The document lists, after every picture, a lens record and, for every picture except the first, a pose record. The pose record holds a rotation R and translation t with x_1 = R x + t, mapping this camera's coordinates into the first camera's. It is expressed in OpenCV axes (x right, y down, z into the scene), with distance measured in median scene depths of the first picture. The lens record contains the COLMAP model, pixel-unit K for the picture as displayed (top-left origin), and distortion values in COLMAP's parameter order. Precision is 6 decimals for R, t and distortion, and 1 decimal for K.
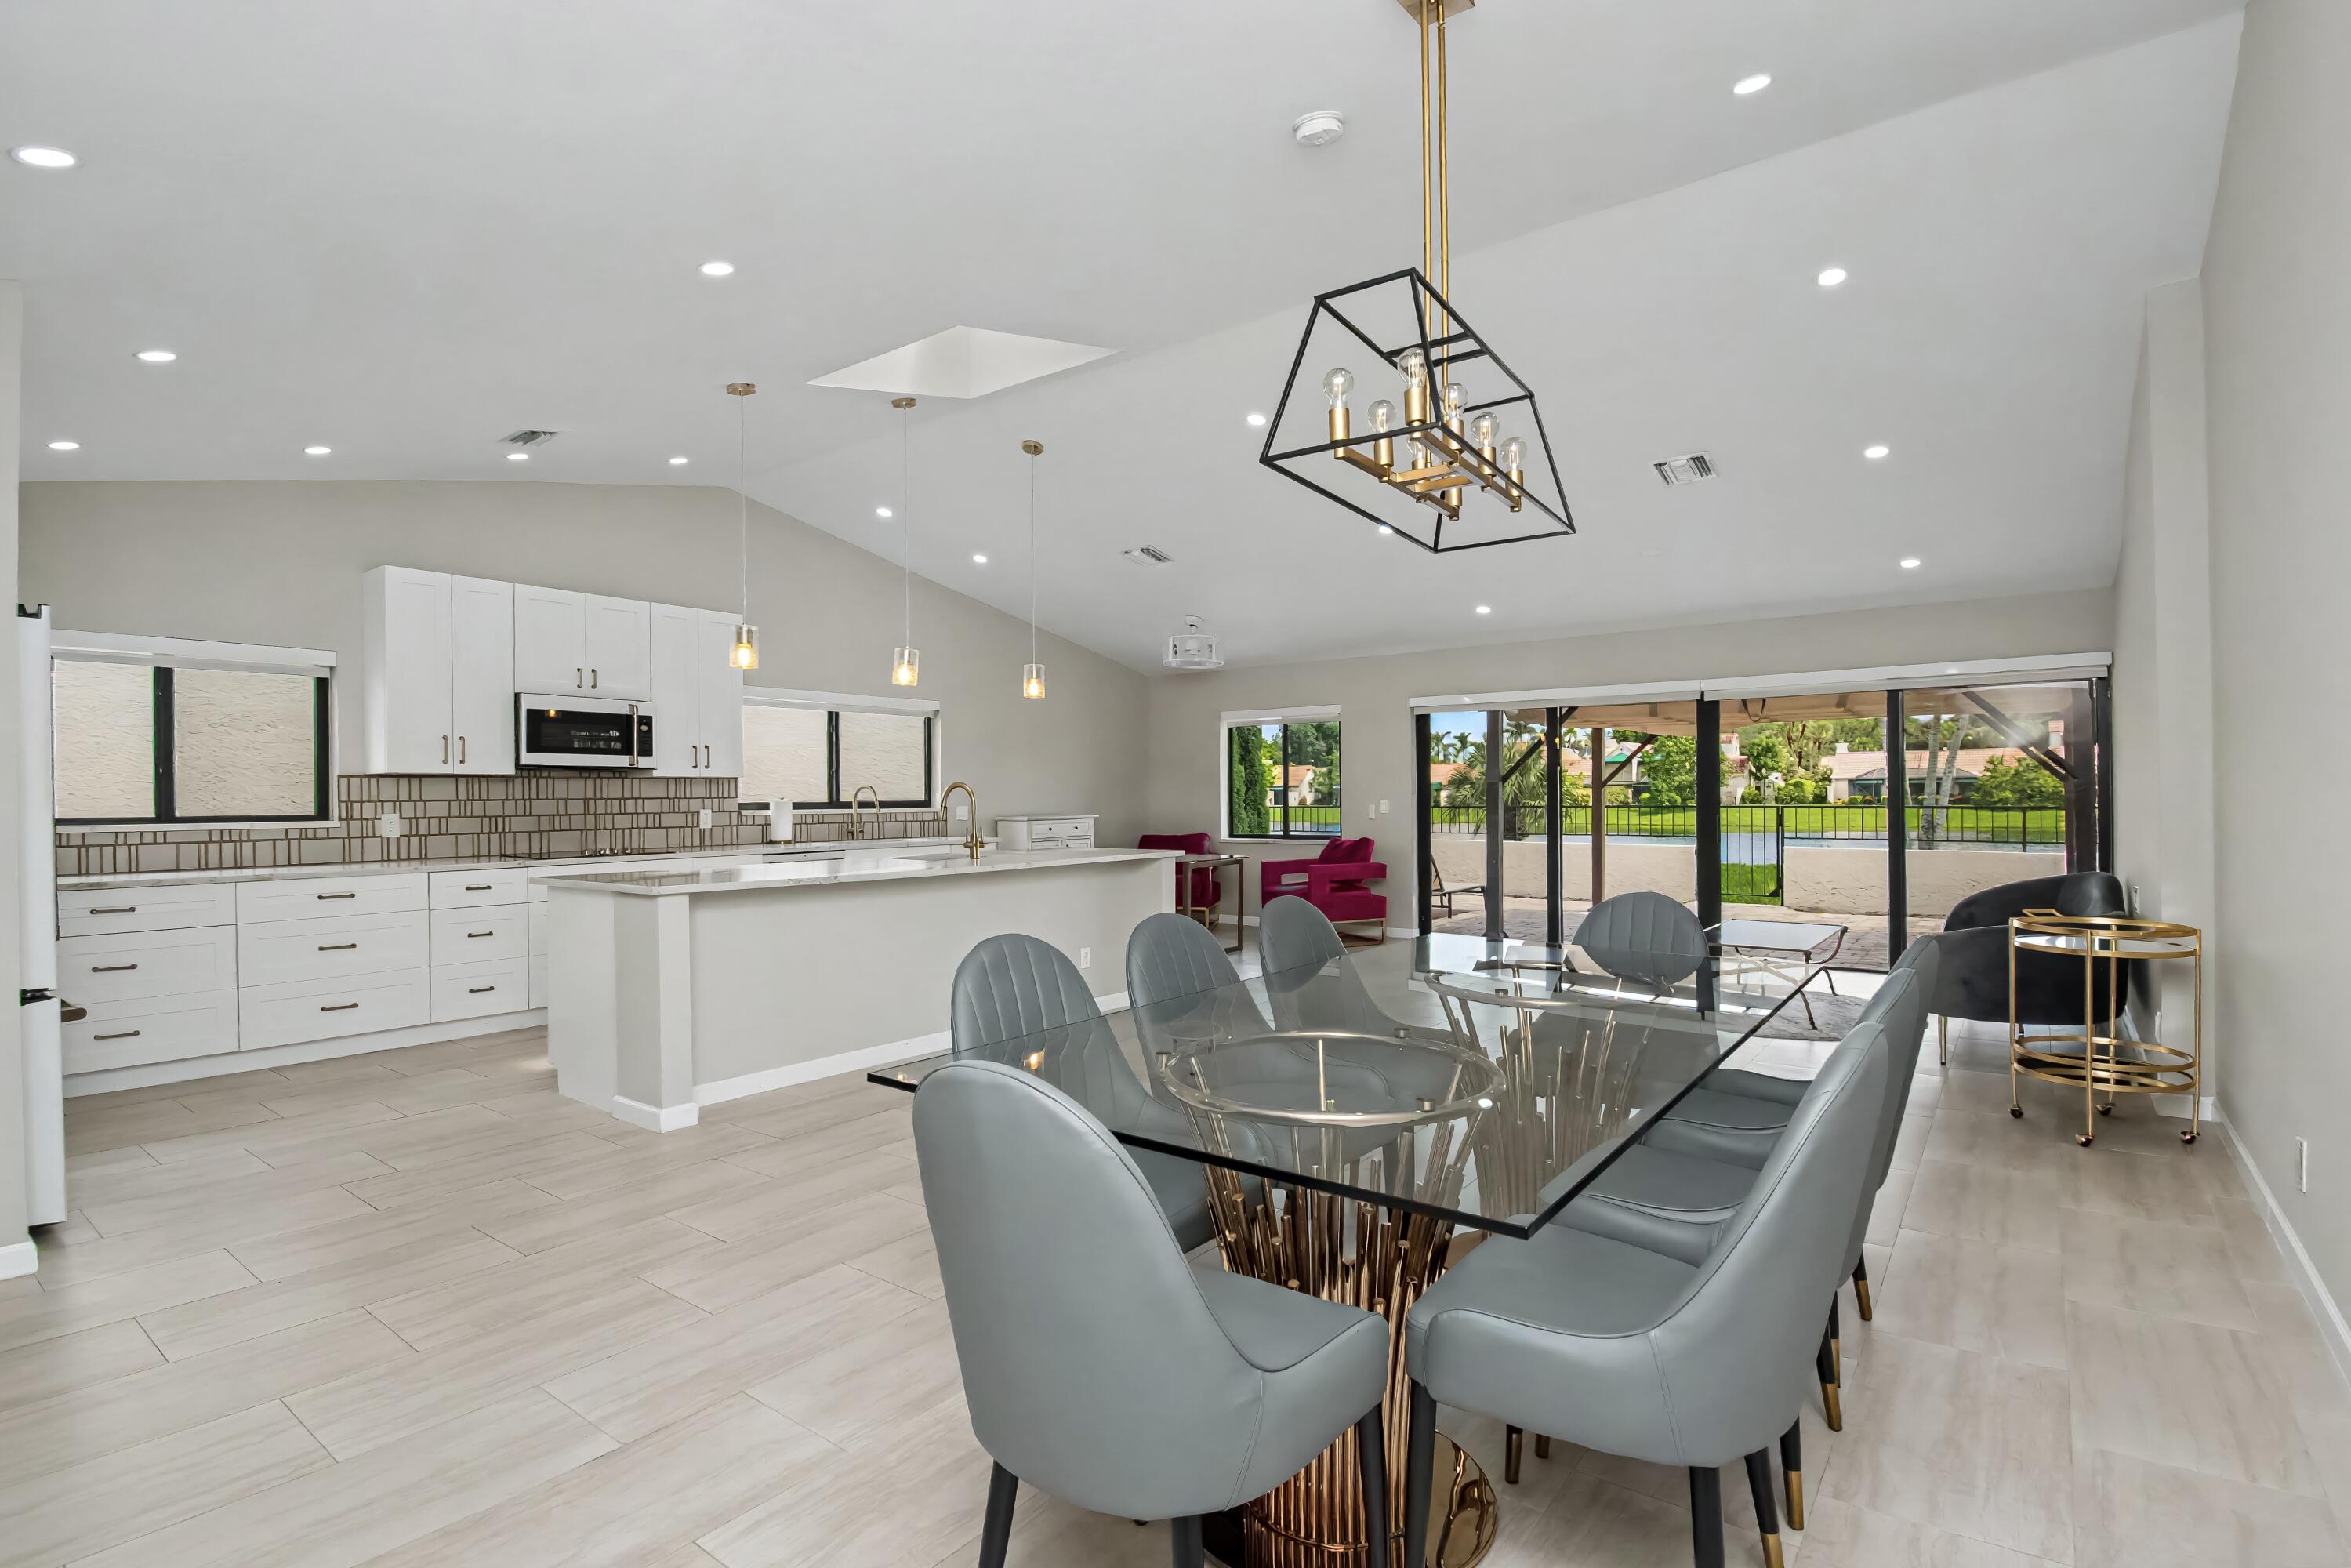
lens RADIAL K [[1118.8, 0, 1187.8], [0, 1118.8, 795.4], [0, 0, 1]] dist [0.016872, -0.000440]
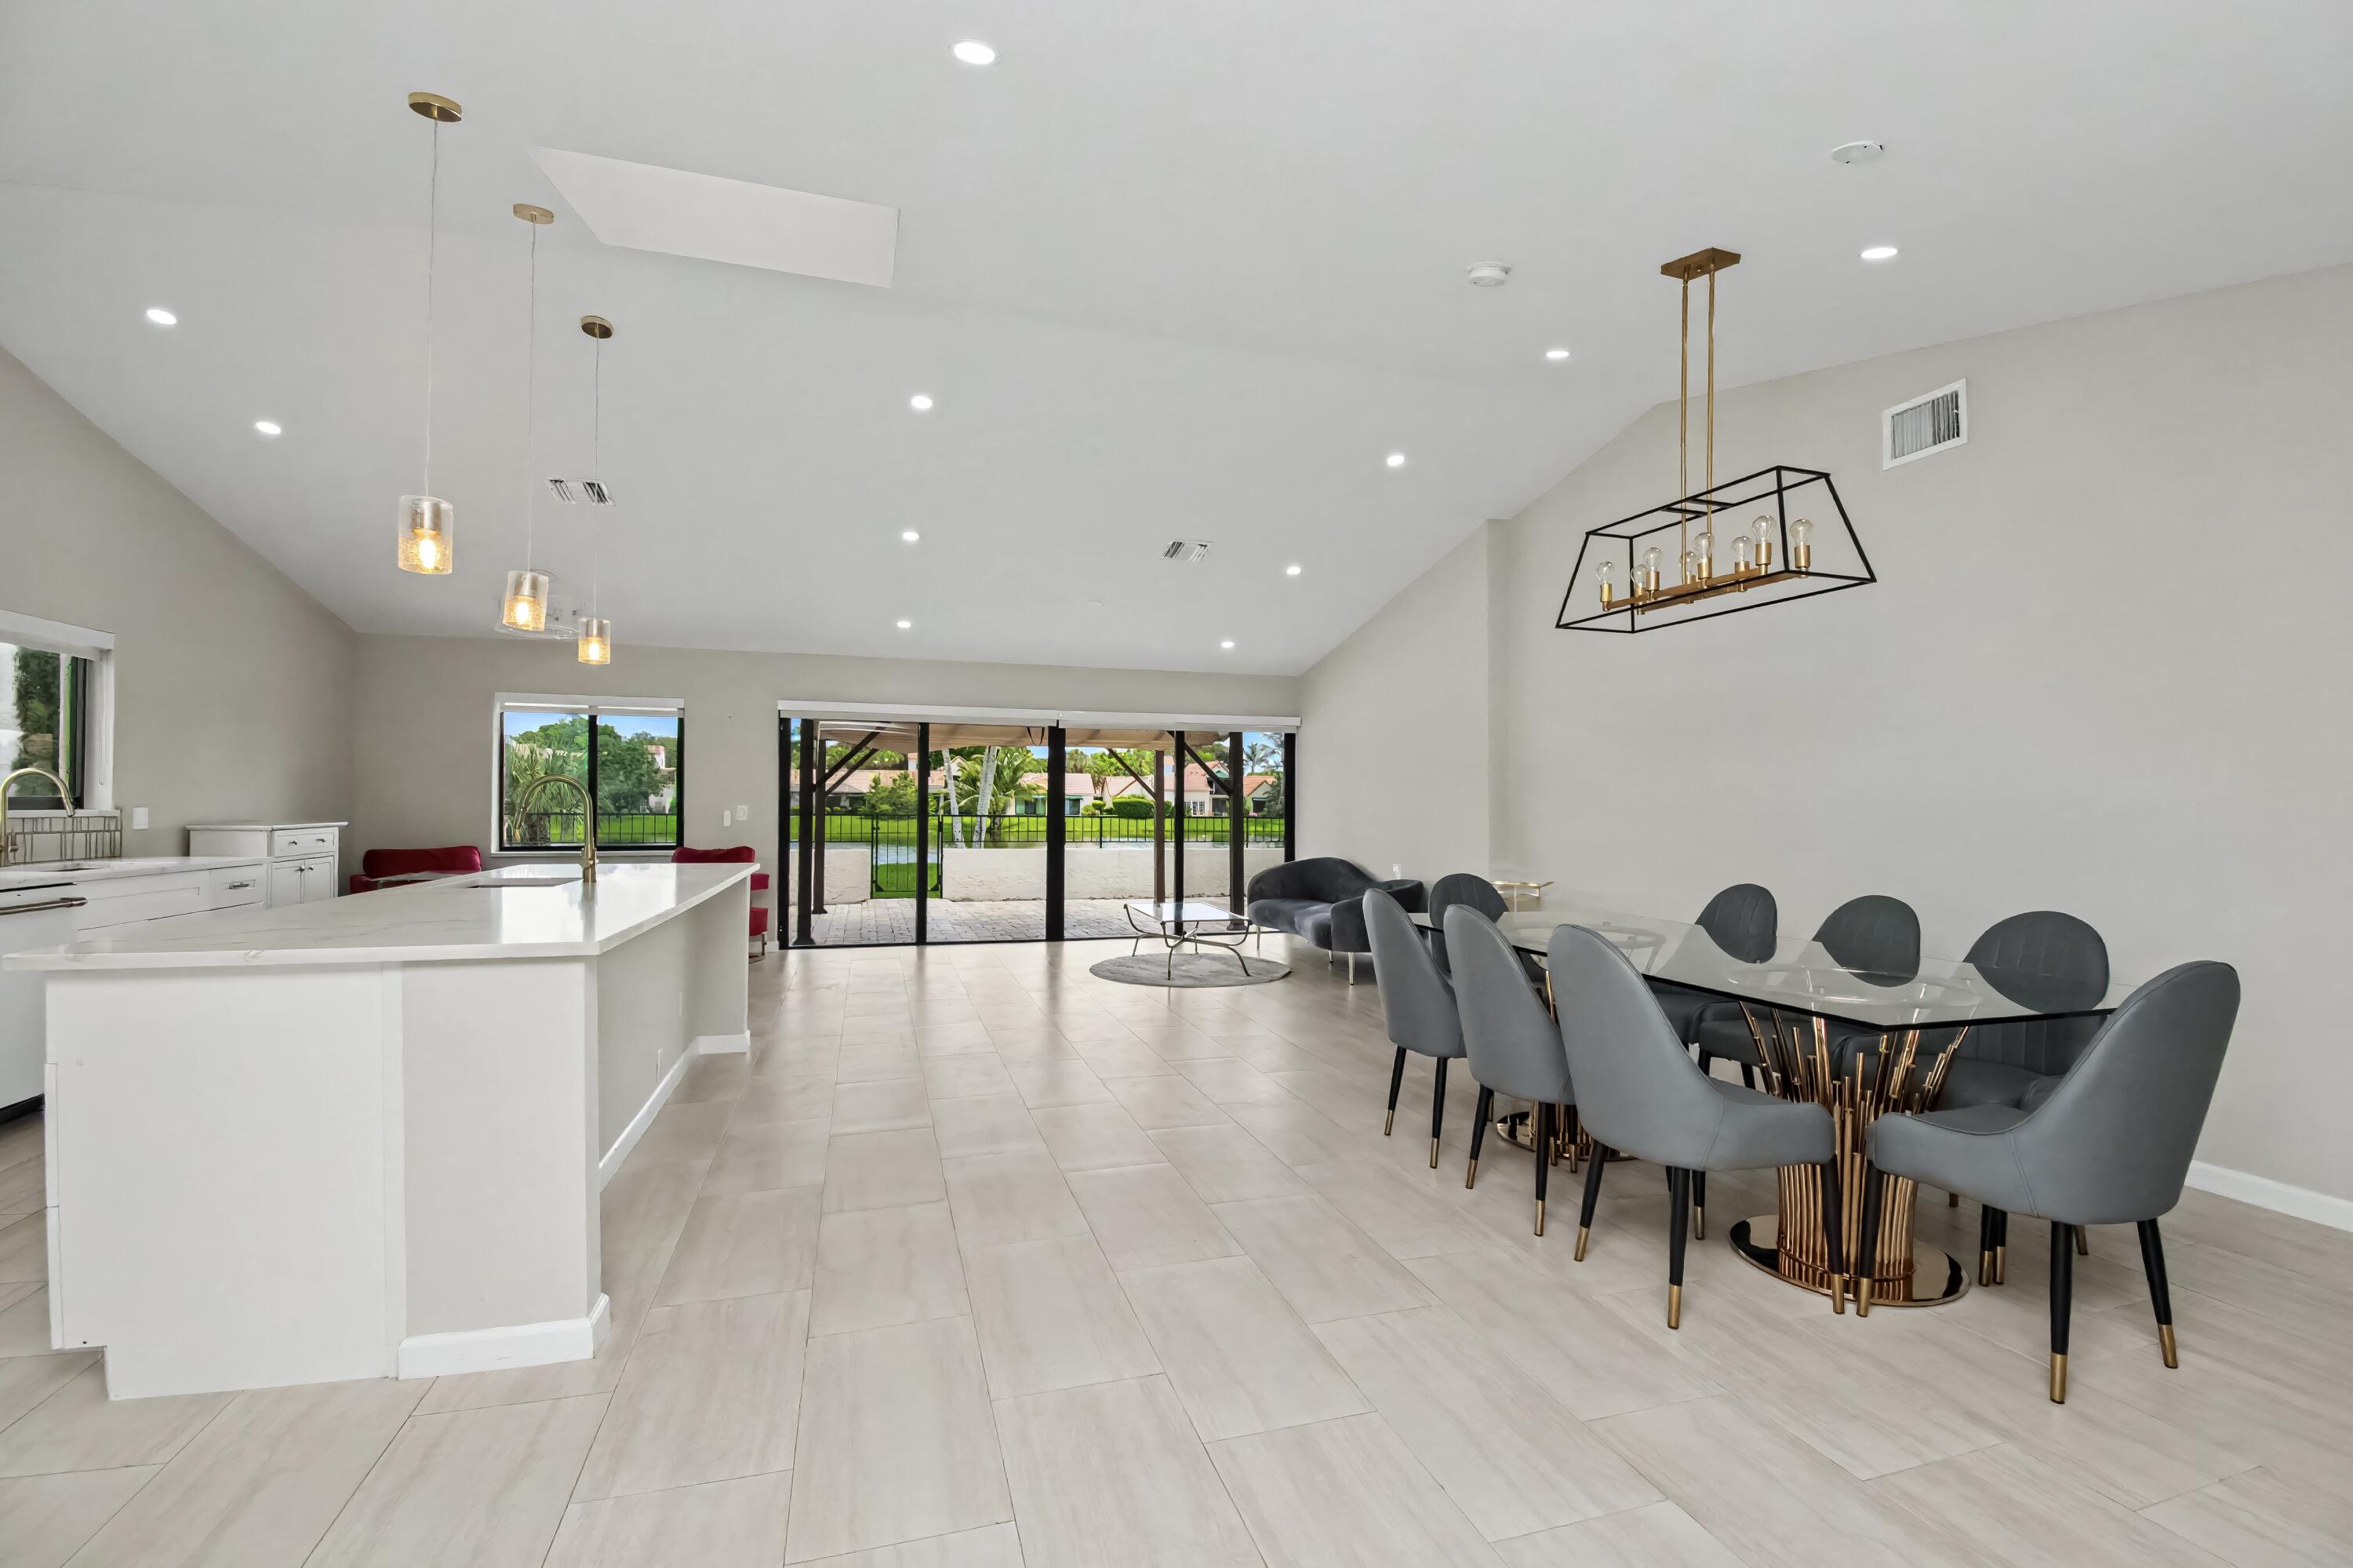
lens RADIAL K [[1058.9, 0, 1190.8], [0, 1058.9, 803.6], [0, 0, 1]] dist [0.011452, -0.017988]
pose [[0.582005, 0.014299, 0.813059, -0.372282], [-0.013260, 0.999879, -0.008093, 0.004675], [-0.813077, -0.006071, 0.582125, 0.210419]]
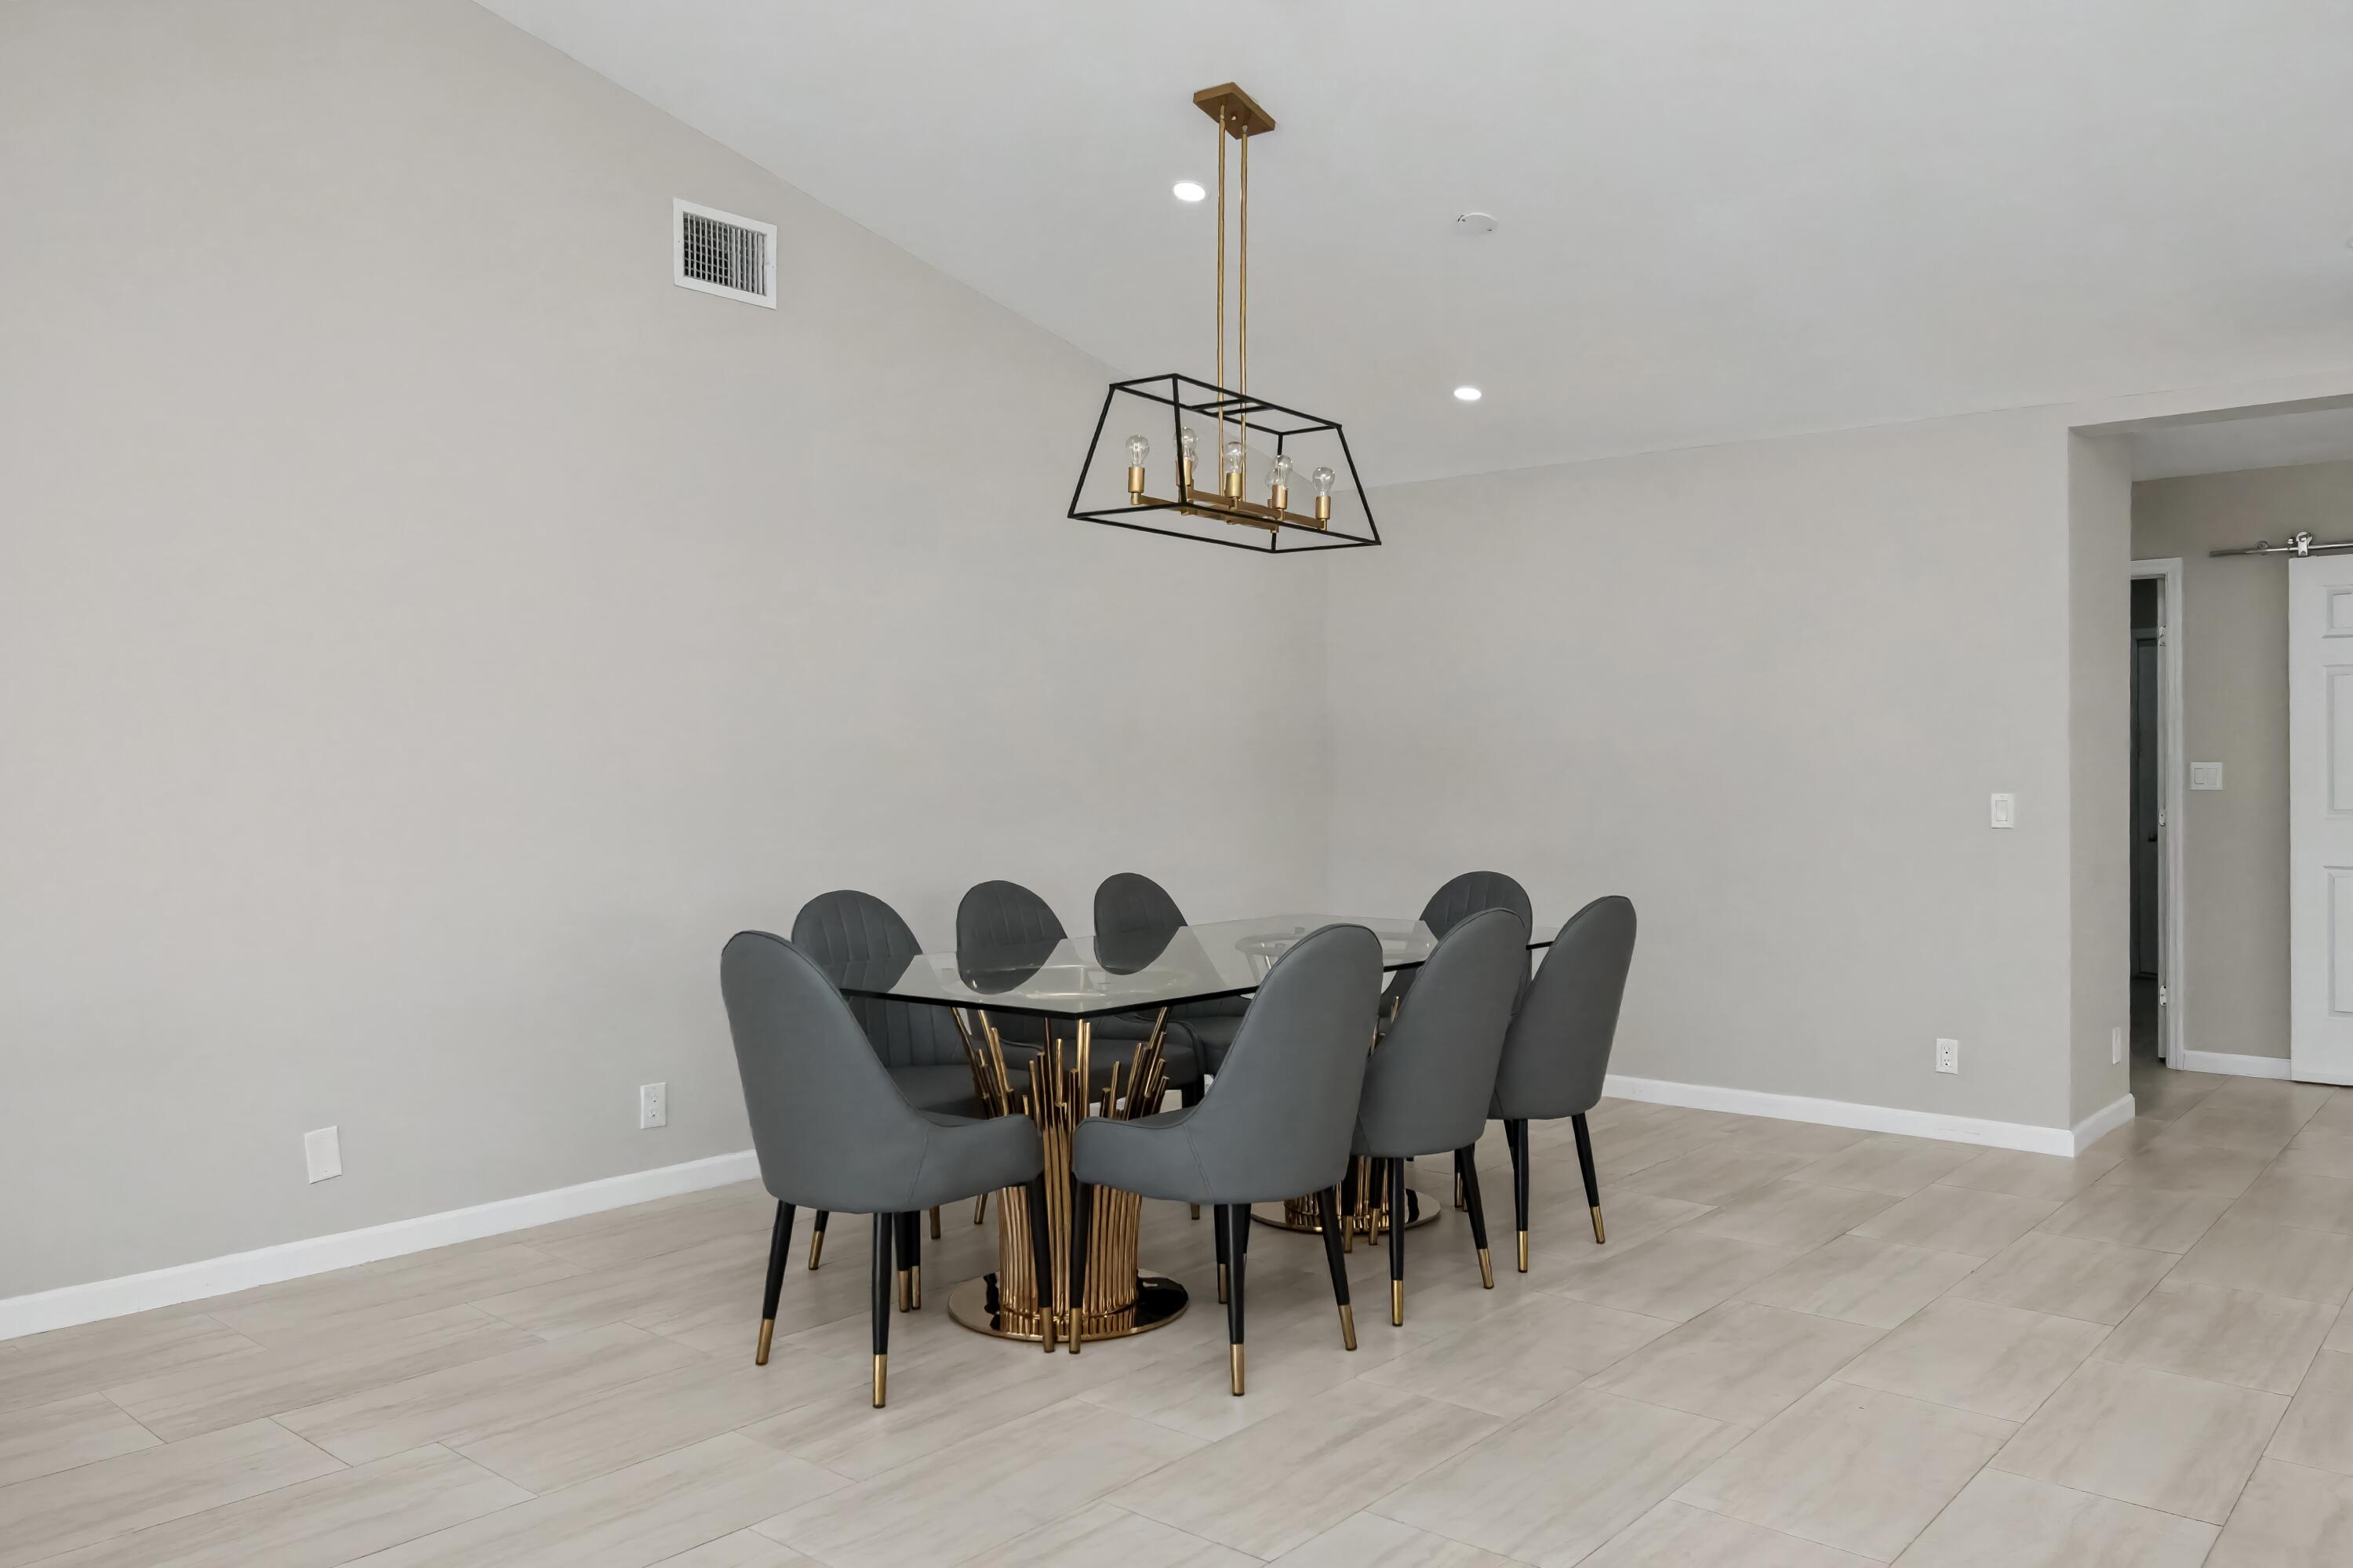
lens RADIAL K [[1707.0, 0, 1193.1], [0, 1707.0, 775.2], [0, 0, 1]] dist [-0.018173, -0.001557]
pose [[-0.998634, 0.008882, 0.051481, 0.047649], [0.008843, 0.999960, -0.000975, -0.000524], [-0.051488, -0.000519, -0.998673, 0.812045]]
